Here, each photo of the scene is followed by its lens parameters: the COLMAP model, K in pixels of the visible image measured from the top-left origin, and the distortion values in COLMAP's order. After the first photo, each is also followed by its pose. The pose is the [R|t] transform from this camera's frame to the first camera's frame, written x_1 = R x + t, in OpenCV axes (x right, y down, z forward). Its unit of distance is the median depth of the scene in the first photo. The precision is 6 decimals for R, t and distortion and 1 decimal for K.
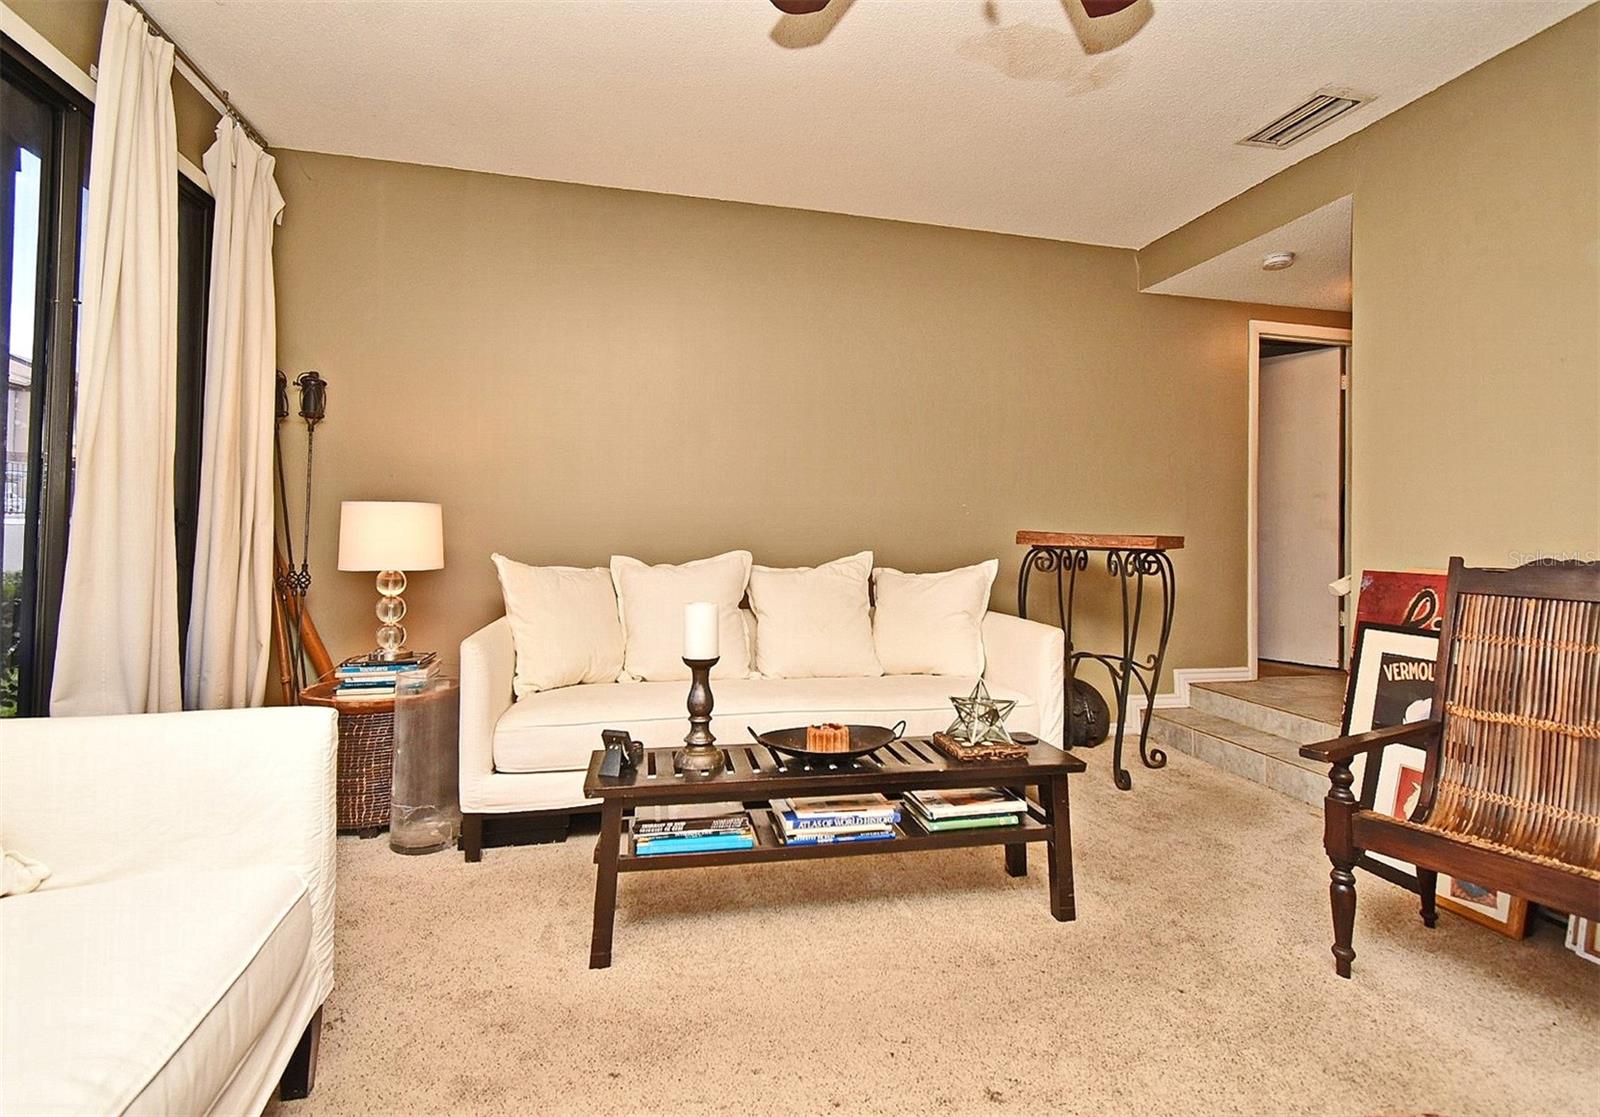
lens RADIAL K [[731.3, 0, 753.9], [0, 731.3, 518.8], [0, 0, 1]] dist [-0.004380, 0.000141]
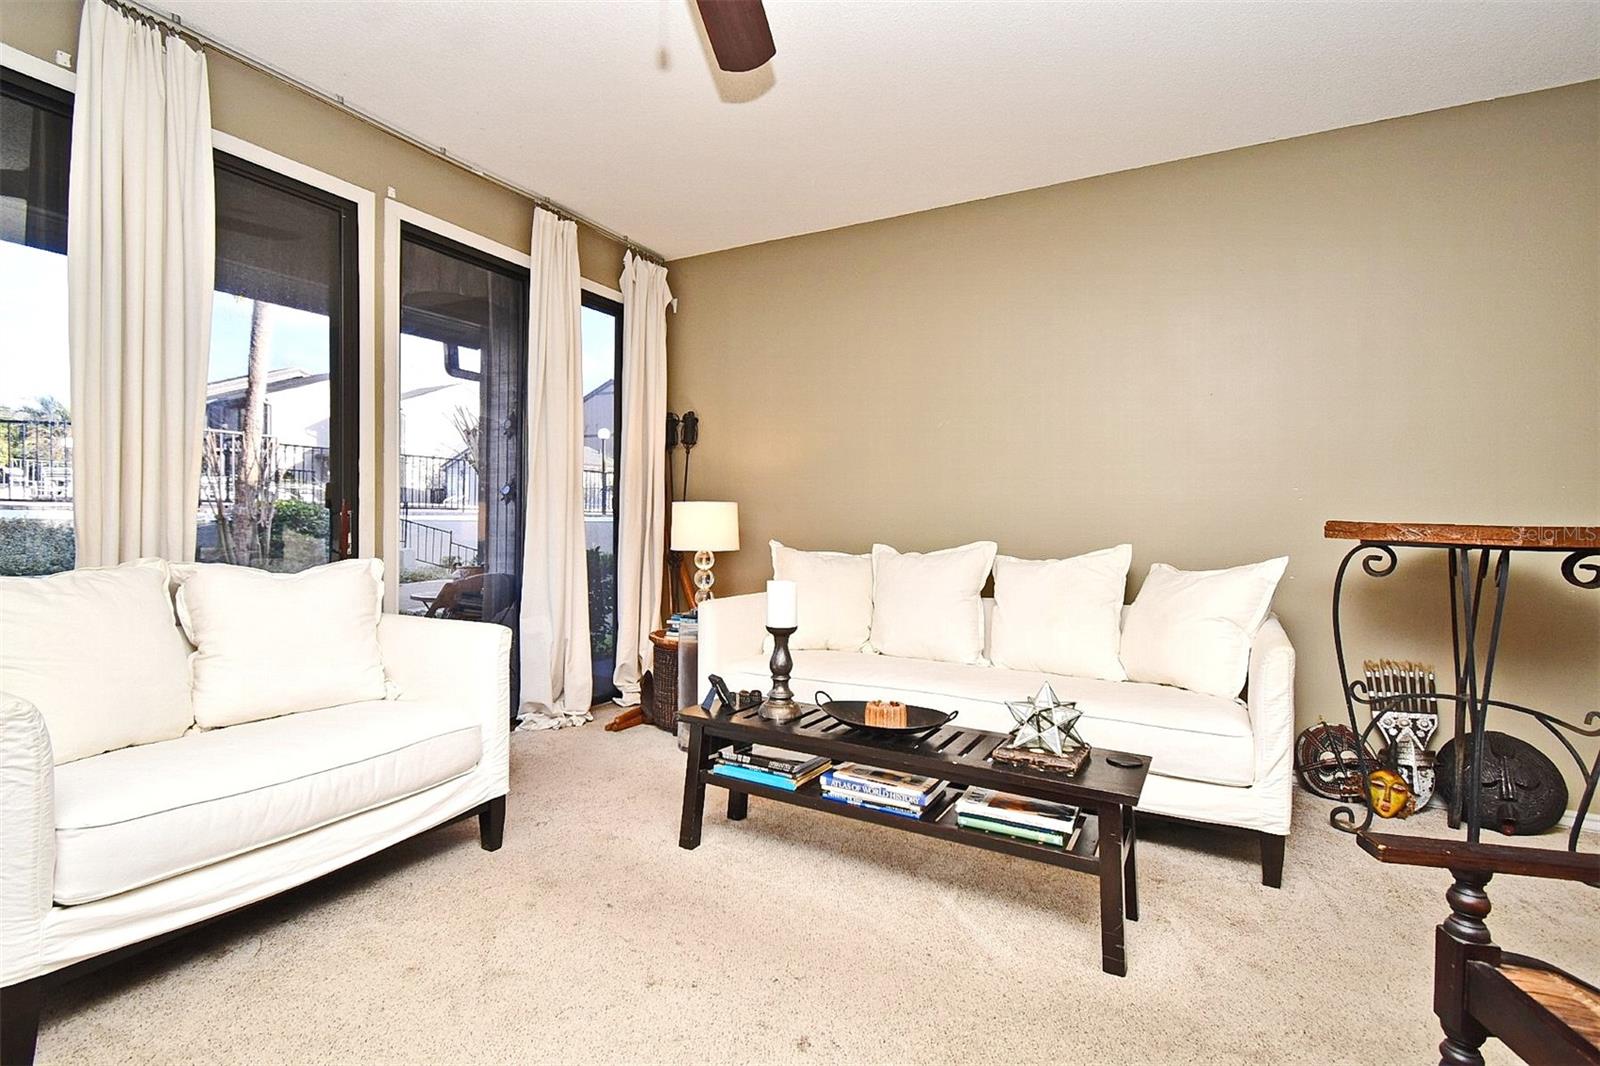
lens RADIAL K [[686.6, 0, 804.8], [0, 686.6, 523.0], [0, 0, 1]] dist [-0.002990, 0.000015]
pose [[0.773824, -0.002619, -0.633395, 0.652951], [0.010259, 0.999912, 0.008399, 0.012397], [0.633318, -0.012997, 0.773783, 0.156952]]
